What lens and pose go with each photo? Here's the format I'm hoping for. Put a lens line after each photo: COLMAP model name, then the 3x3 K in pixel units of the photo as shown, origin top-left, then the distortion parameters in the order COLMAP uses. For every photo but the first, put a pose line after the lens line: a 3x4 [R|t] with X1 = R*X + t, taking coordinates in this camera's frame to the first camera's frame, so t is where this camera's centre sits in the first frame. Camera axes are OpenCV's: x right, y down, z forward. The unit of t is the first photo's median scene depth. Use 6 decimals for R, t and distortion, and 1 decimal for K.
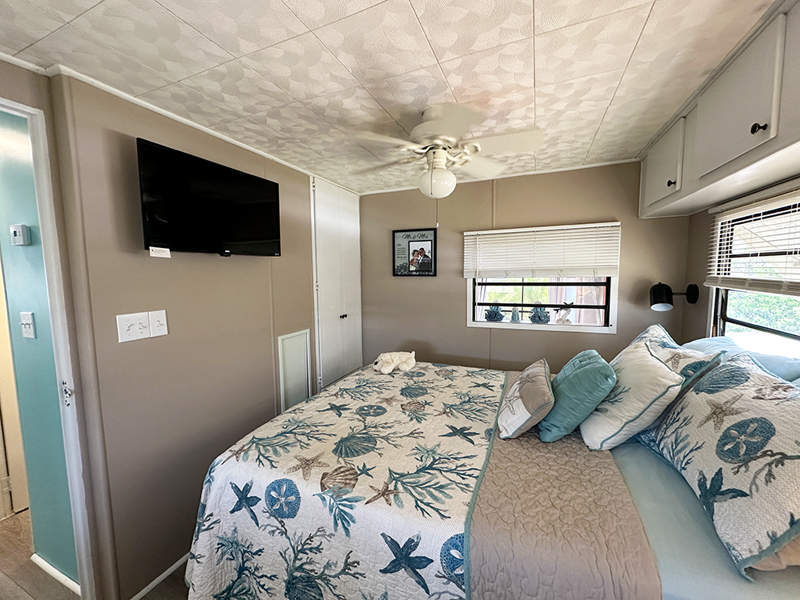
lens RADIAL K [[319.6, 0, 400.0], [0, 319.6, 300.0], [0, 0, 1]] dist [-0.001039, 0.000027]
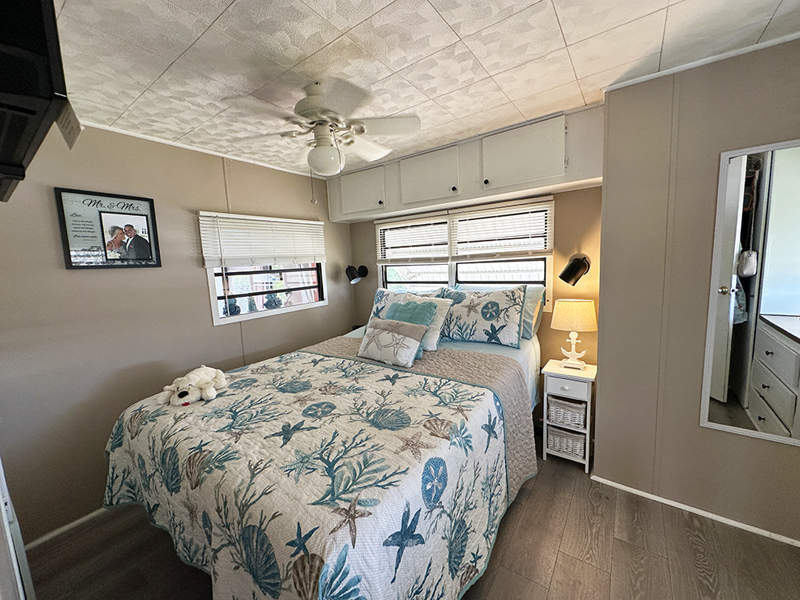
lens RADIAL K [[319.6, 0, 400.0], [0, 319.6, 300.0], [0, 0, 1]] dist [-0.001039, 0.000027]
pose [[0.216437, -0.112648, 0.969776, -0.625458], [0.129819, 0.987821, 0.085770, 0.010226], [-0.967627, 0.107332, 0.228425, 0.427491]]
